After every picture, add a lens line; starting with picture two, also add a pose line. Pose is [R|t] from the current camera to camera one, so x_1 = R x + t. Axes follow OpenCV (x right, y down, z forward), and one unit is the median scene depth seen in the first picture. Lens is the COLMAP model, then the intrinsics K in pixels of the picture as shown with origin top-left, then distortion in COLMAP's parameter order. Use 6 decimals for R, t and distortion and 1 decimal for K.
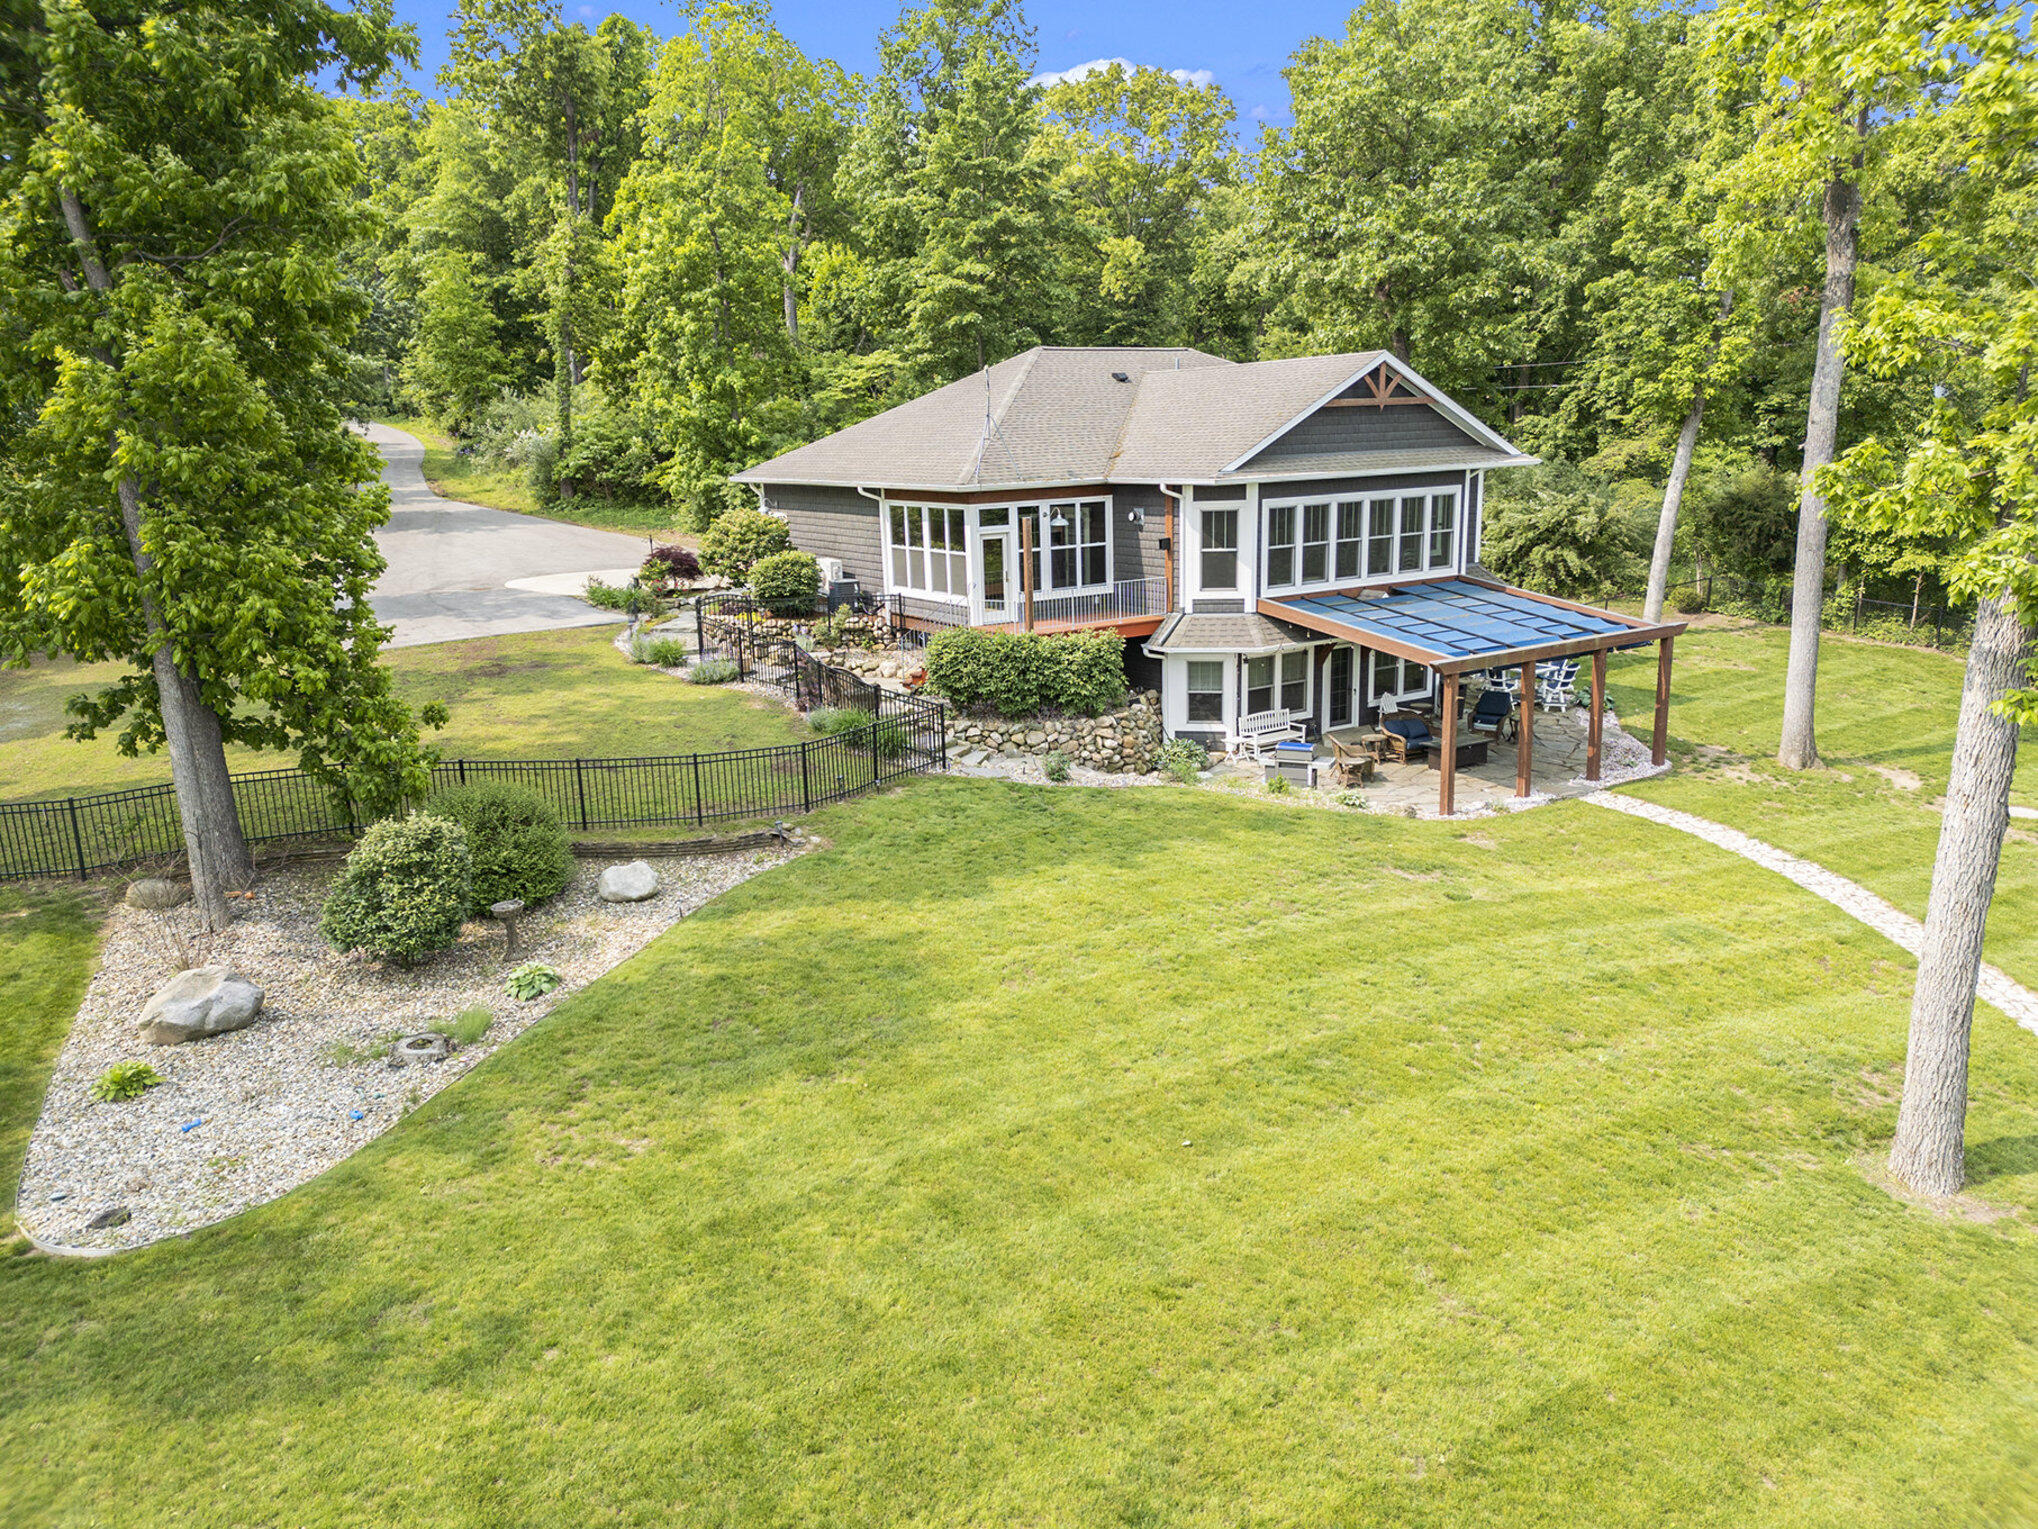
lens RADIAL K [[1416.7, 0, 1018.9], [0, 1416.7, 767.0], [0, 0, 1]] dist [0.013291, -0.014959]
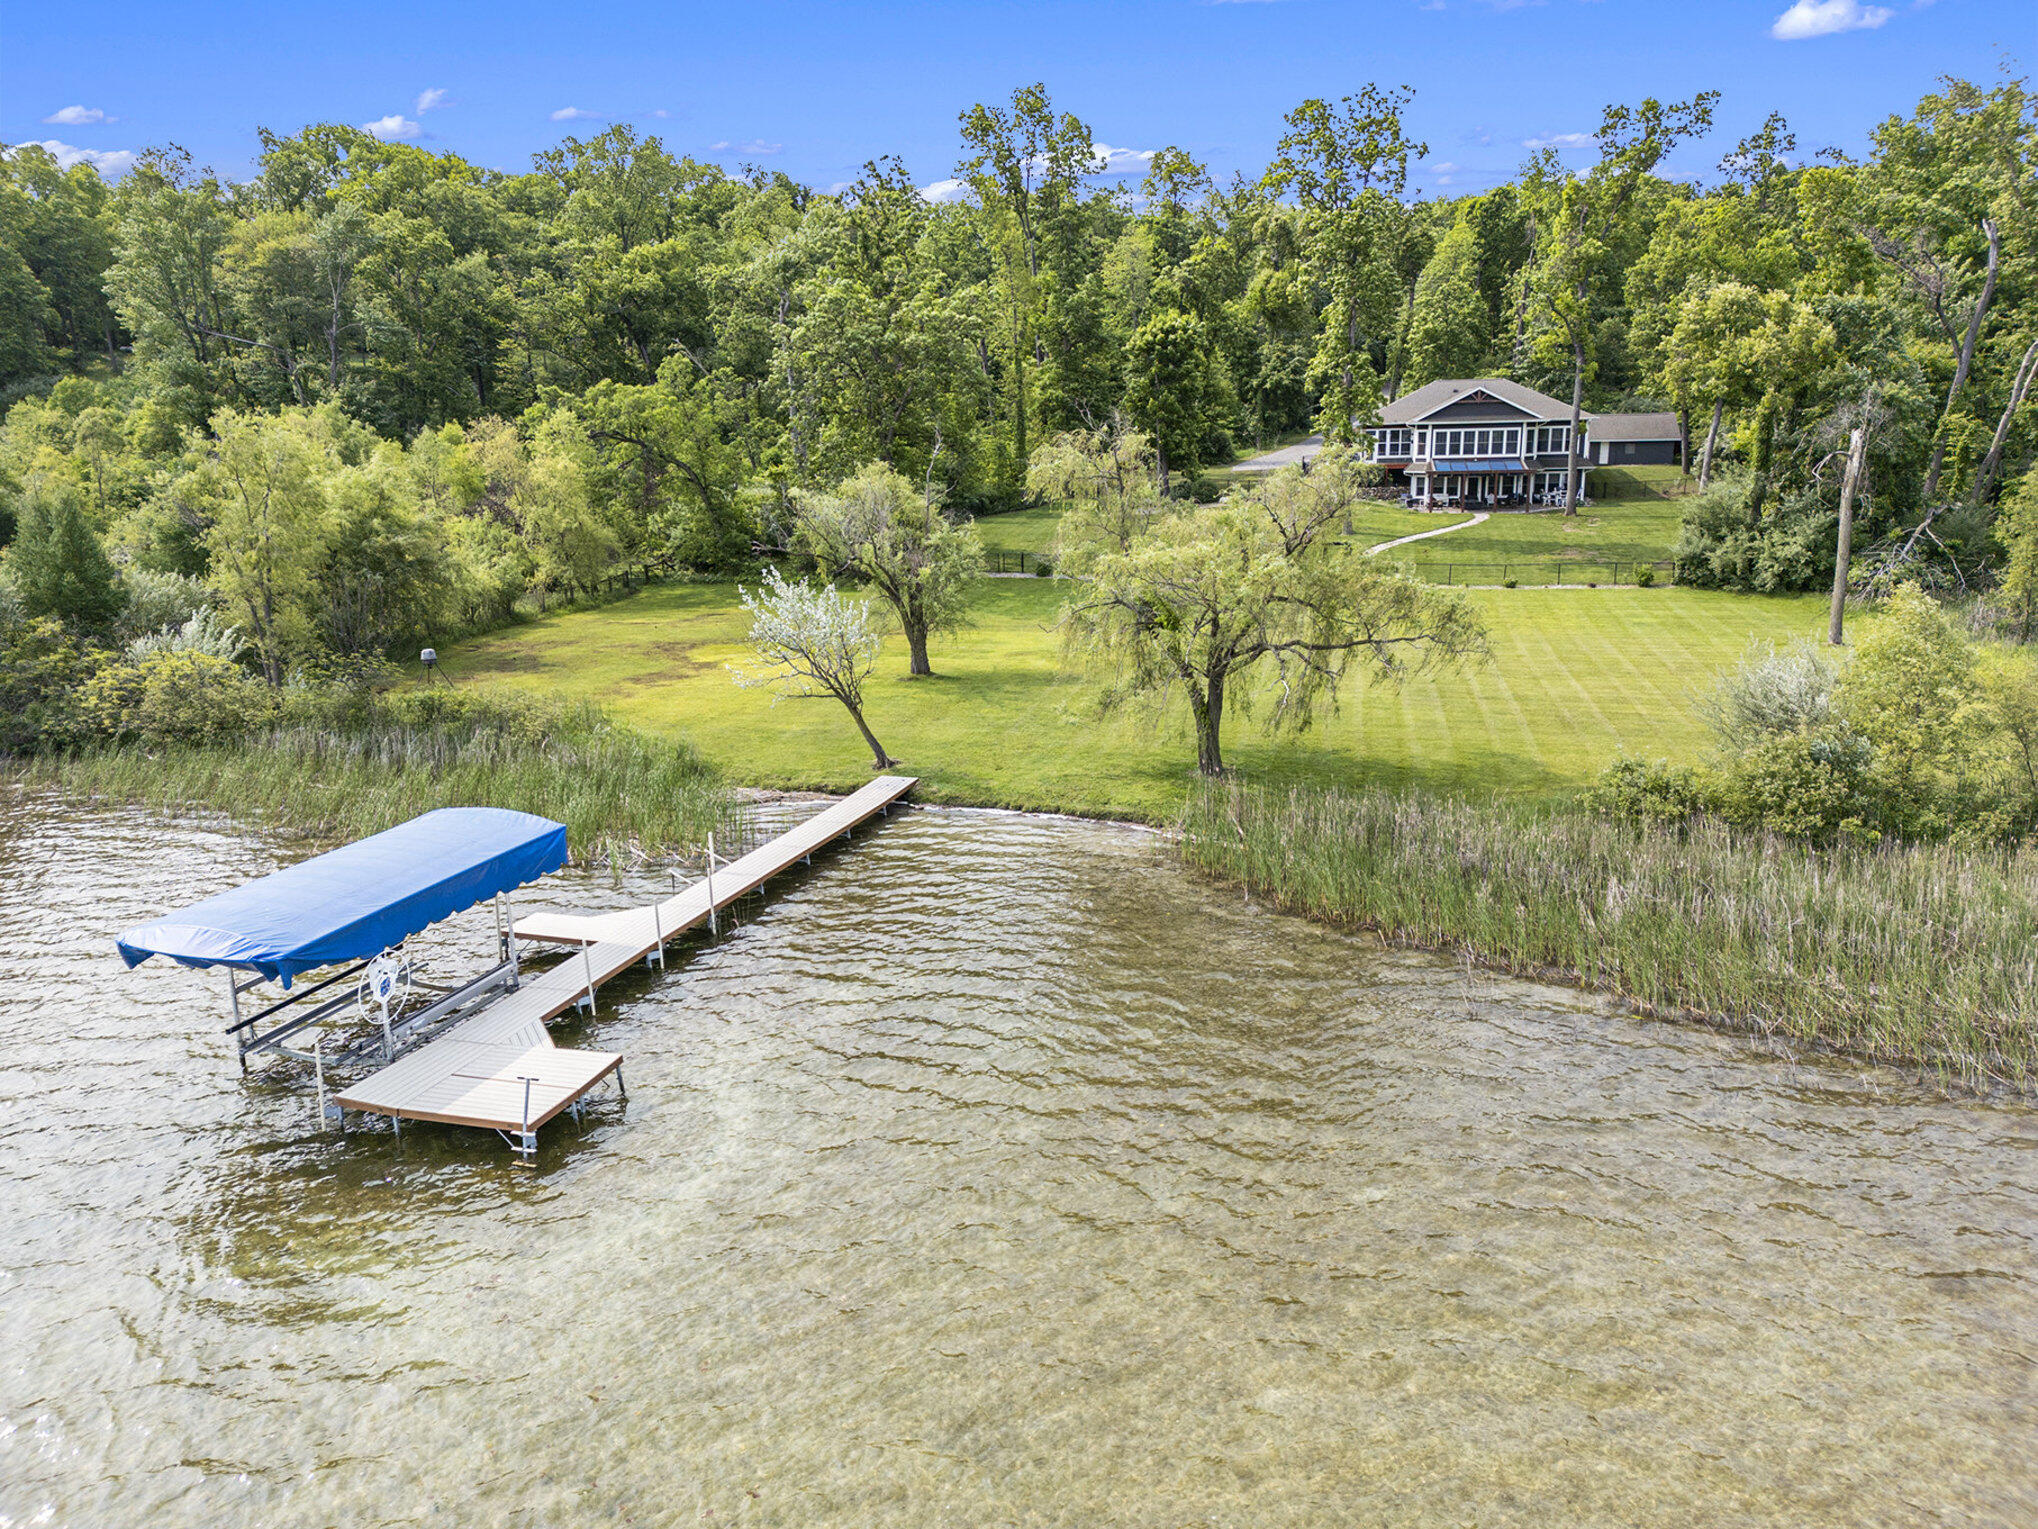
lens RADIAL K [[1416.7, 0, 1019.2], [0, 1416.7, 764.6], [0, 0, 1]] dist [0.013291, -0.014959]
pose [[0.782749, 0.171090, -0.598357, 1.589310], [-0.141842, 0.985209, 0.096151, 0.430210], [0.605957, 0.009610, 0.795439, -2.375486]]
